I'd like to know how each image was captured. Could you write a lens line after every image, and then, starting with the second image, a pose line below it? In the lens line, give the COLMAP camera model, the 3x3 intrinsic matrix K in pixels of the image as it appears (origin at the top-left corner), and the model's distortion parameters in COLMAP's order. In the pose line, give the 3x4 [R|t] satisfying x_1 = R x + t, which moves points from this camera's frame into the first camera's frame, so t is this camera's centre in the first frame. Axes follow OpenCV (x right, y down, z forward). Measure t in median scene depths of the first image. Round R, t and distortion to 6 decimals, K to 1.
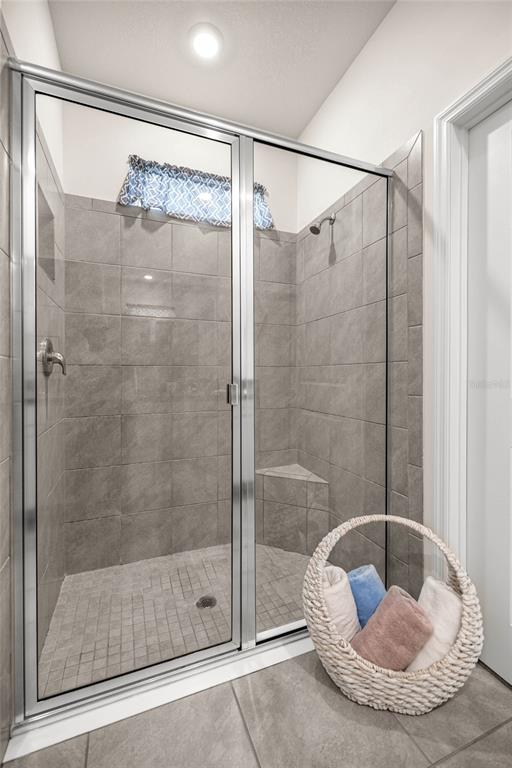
lens RADIAL K [[322.8, 0, 255.7], [0, 322.8, 375.6], [0, 0, 1]] dist [0.001026, 0.000225]
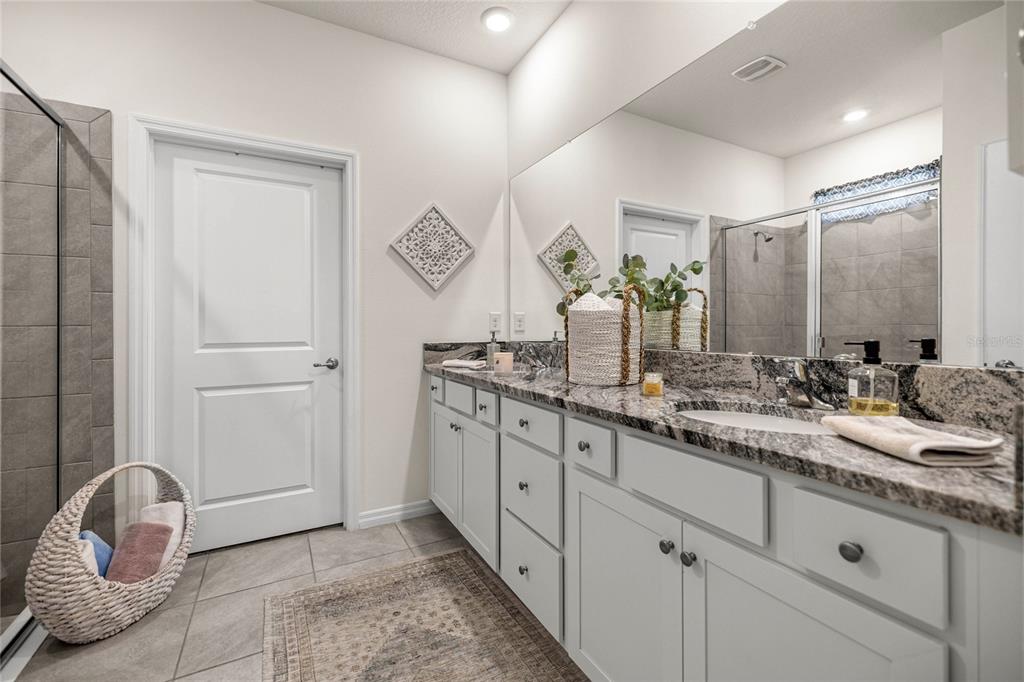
lens RADIAL K [[430.4, 0, 511.4], [0, 430.4, 330.3], [0, 0, 1]] dist [0.001026, 0.000225]
pose [[-0.119374, -0.007864, 0.992818, -1.056891], [0.002517, 0.999963, 0.008223, -0.039687], [-0.992846, 0.003481, -0.119350, -0.143352]]
